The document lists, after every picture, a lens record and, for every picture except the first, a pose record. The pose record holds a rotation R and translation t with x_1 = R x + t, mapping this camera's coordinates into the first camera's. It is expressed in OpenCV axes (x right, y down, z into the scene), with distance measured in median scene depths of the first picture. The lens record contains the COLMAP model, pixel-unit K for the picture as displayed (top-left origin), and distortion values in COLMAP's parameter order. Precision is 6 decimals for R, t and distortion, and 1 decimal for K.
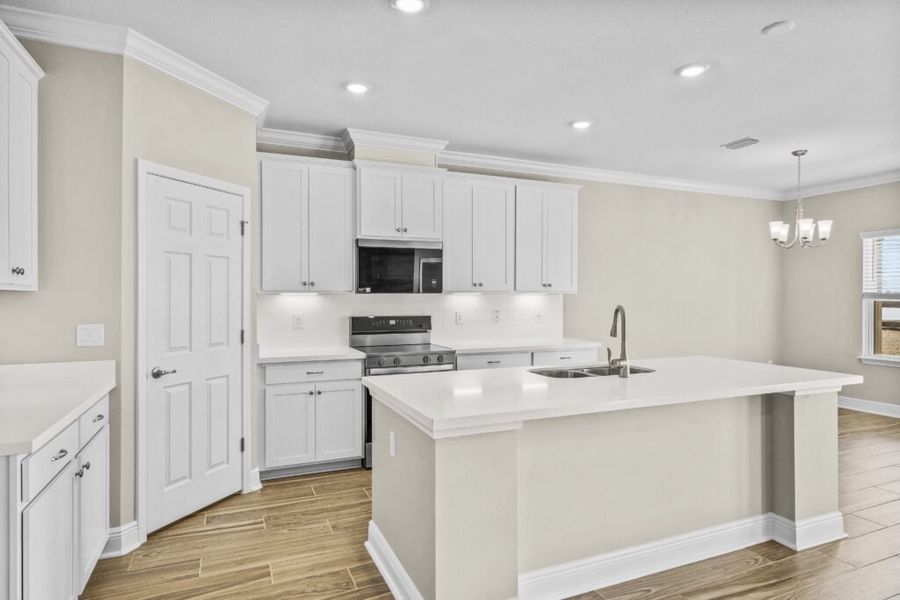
lens RADIAL K [[512.5, 0, 450.0], [0, 512.5, 300.0], [0, 0, 1]] dist [0.005138, 0.001277]
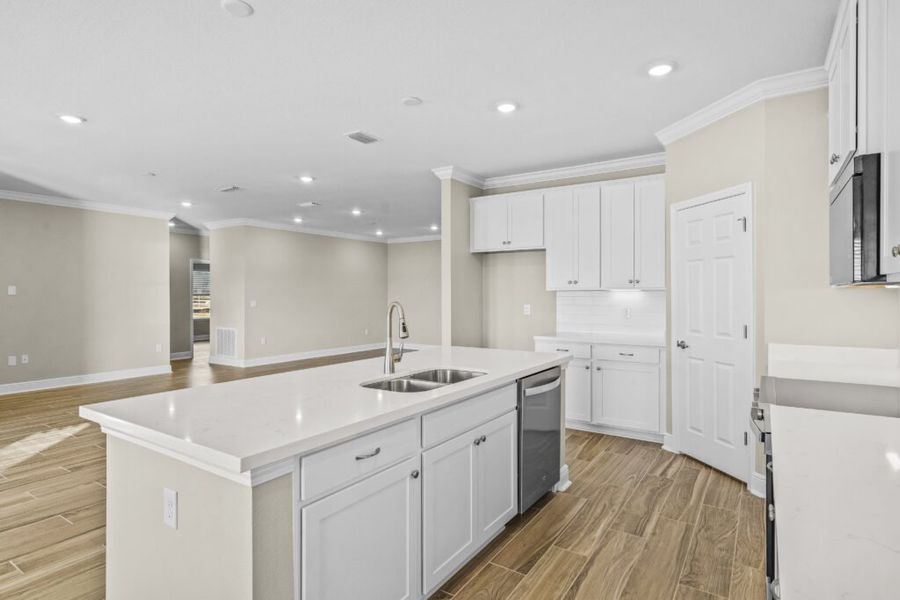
lens RADIAL K [[481.4, 0, 449.5], [0, 481.4, 293.1], [0, 0, 1]] dist [0.001125, 0.001227]
pose [[-0.835506, -0.000075, -0.549481, 0.585311], [-0.002405, 0.999991, 0.003521, -0.006464], [0.549475, 0.004263, -0.835499, 1.422557]]
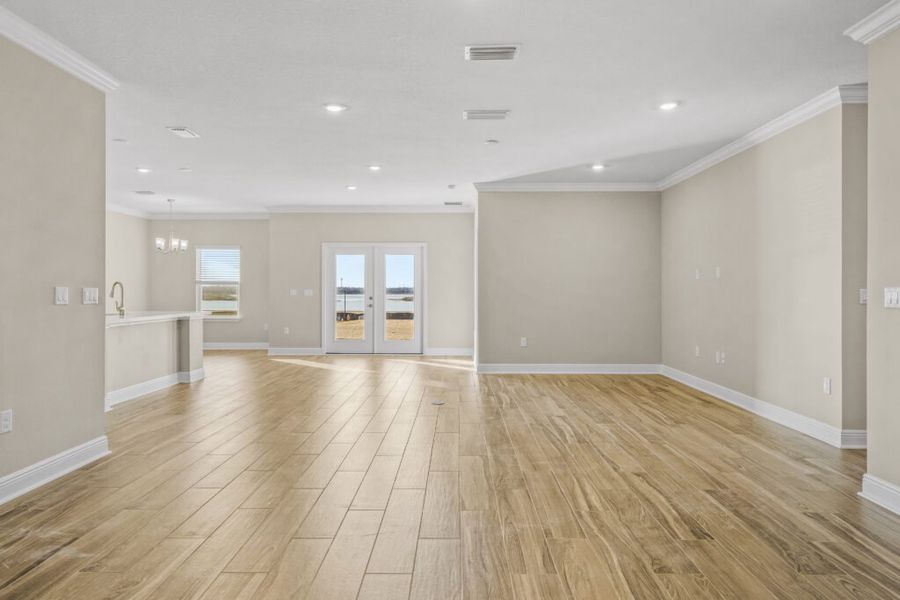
lens RADIAL K [[481.4, 0, 449.5], [0, 481.4, 293.1], [0, 0, 1]] dist [0.001125, 0.001227]
pose [[0.368407, -0.007136, 0.929637, -0.796421], [0.001267, 0.999973, 0.007174, 0.036151], [-0.929664, -0.001465, 0.368406, -0.786054]]
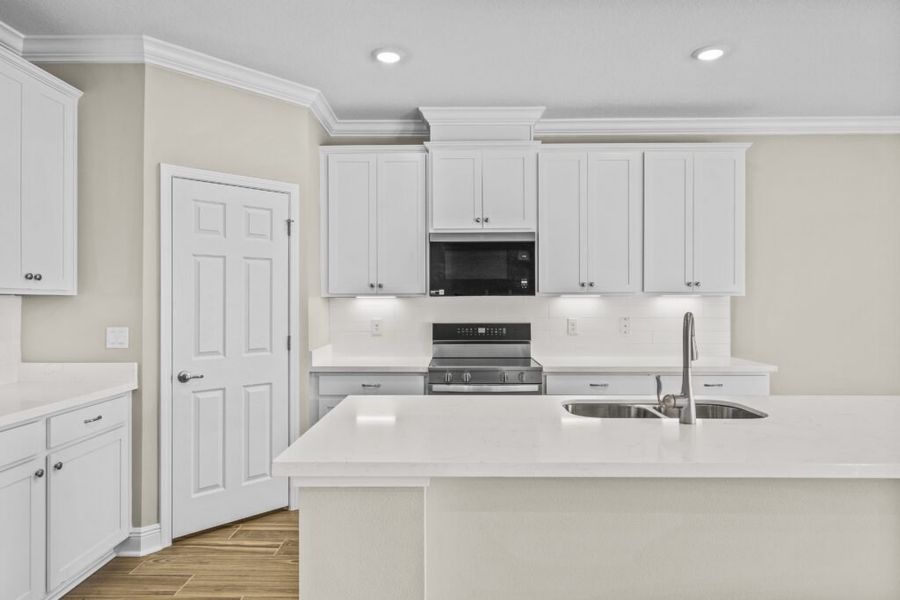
lens RADIAL K [[559.0, 0, 450.0], [0, 559.0, 300.0], [0, 0, 1]] dist [0.003636, 0.001738]
pose [[0.912878, -0.002208, -0.408226, 0.272850], [-0.000815, 0.999974, -0.007232, 0.000037], [0.408231, 0.006934, 0.912852, 0.177304]]
